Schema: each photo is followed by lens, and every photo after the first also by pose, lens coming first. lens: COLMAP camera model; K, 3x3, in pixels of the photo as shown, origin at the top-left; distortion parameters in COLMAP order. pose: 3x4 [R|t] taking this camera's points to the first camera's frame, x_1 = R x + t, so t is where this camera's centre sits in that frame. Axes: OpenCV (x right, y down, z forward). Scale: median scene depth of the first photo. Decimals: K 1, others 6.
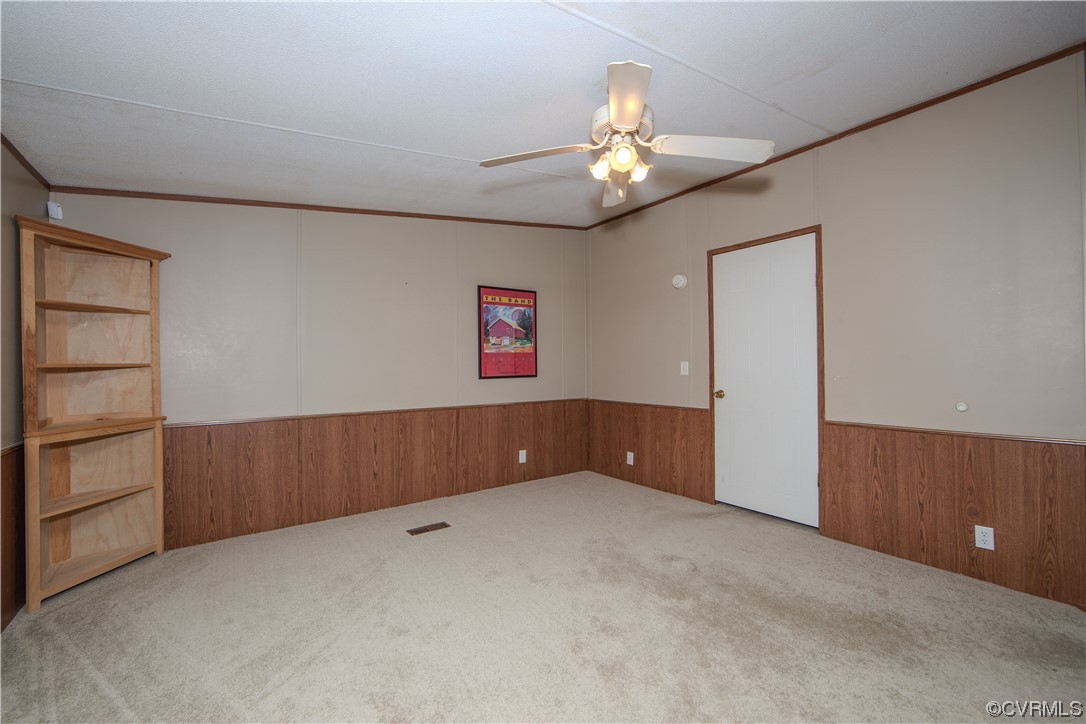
lens RADIAL K [[419.5, 0, 541.5], [0, 419.5, 370.1], [0, 0, 1]] dist [-0.016188, 0.003765]
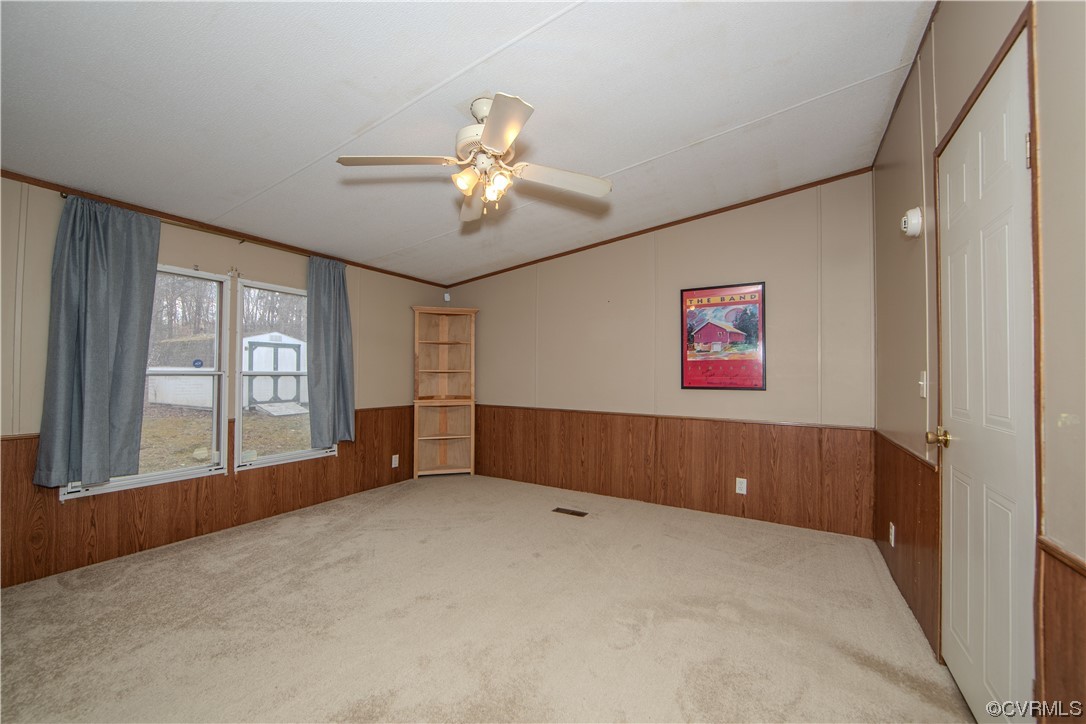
lens RADIAL K [[419.5, 0, 541.5], [0, 419.5, 370.1], [0, 0, 1]] dist [-0.016188, 0.003765]
pose [[0.428144, 0.004999, -0.903697, 0.566198], [-0.021012, 0.999769, -0.004424, -0.009931], [0.903466, 0.020883, 0.428151, 0.312582]]
